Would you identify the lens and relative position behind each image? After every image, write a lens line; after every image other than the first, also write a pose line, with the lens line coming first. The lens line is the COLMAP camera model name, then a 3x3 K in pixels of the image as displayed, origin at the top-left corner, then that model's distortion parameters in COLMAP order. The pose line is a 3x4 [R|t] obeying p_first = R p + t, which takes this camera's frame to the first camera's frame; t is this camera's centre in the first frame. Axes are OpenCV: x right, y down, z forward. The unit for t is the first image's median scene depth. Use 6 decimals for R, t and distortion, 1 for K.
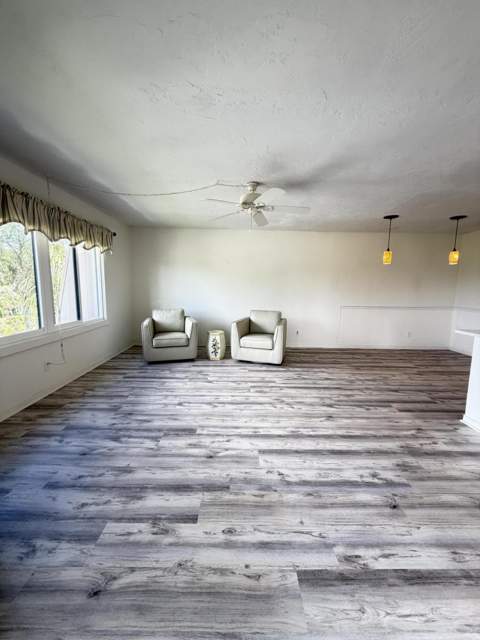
lens RADIAL K [[261.9, 0, 240.0], [0, 261.9, 320.0], [0, 0, 1]] dist [0.000730, 0.000278]
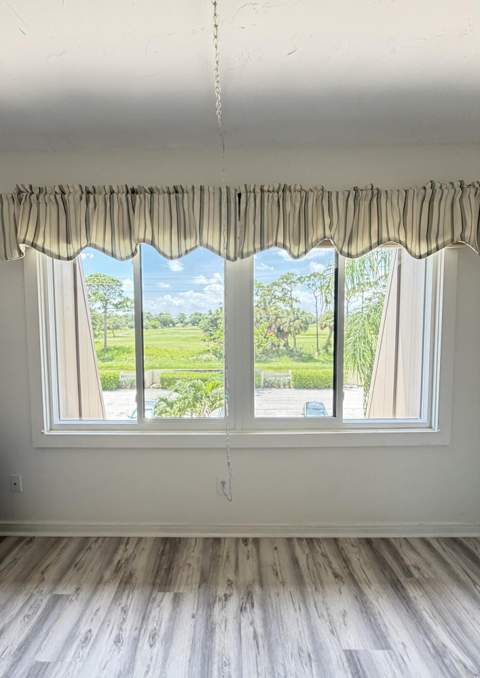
lens RADIAL K [[260.1, 0, 226.1], [0, 260.1, 341.3], [0, 0, 1]] dist [-0.001346, -0.000129]
pose [[-0.019066, 0.040175, -0.999011, -0.171382], [-0.131175, 0.990455, 0.042335, -0.136626], [0.991176, 0.131852, -0.013614, 0.864590]]
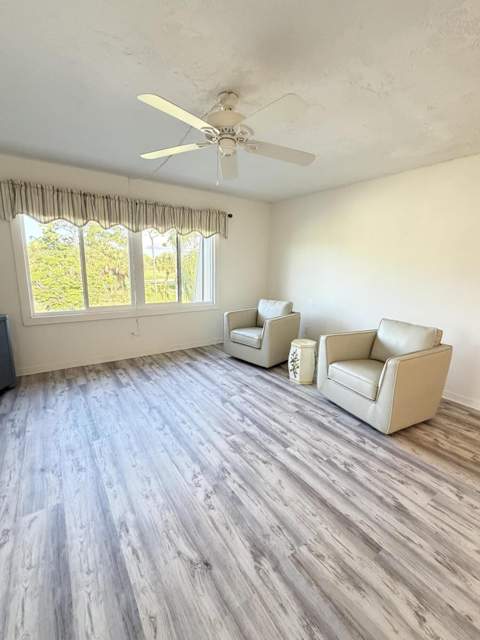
lens RADIAL K [[285.7, 0, 240.0], [0, 285.7, 320.0], [0, 0, 1]] dist [0.002723, 0.000101]
pose [[0.549213, 0.158260, -0.820560, 0.562829], [-0.121903, 0.986573, 0.108687, -0.090589], [0.826743, 0.040336, 0.561131, 0.585912]]
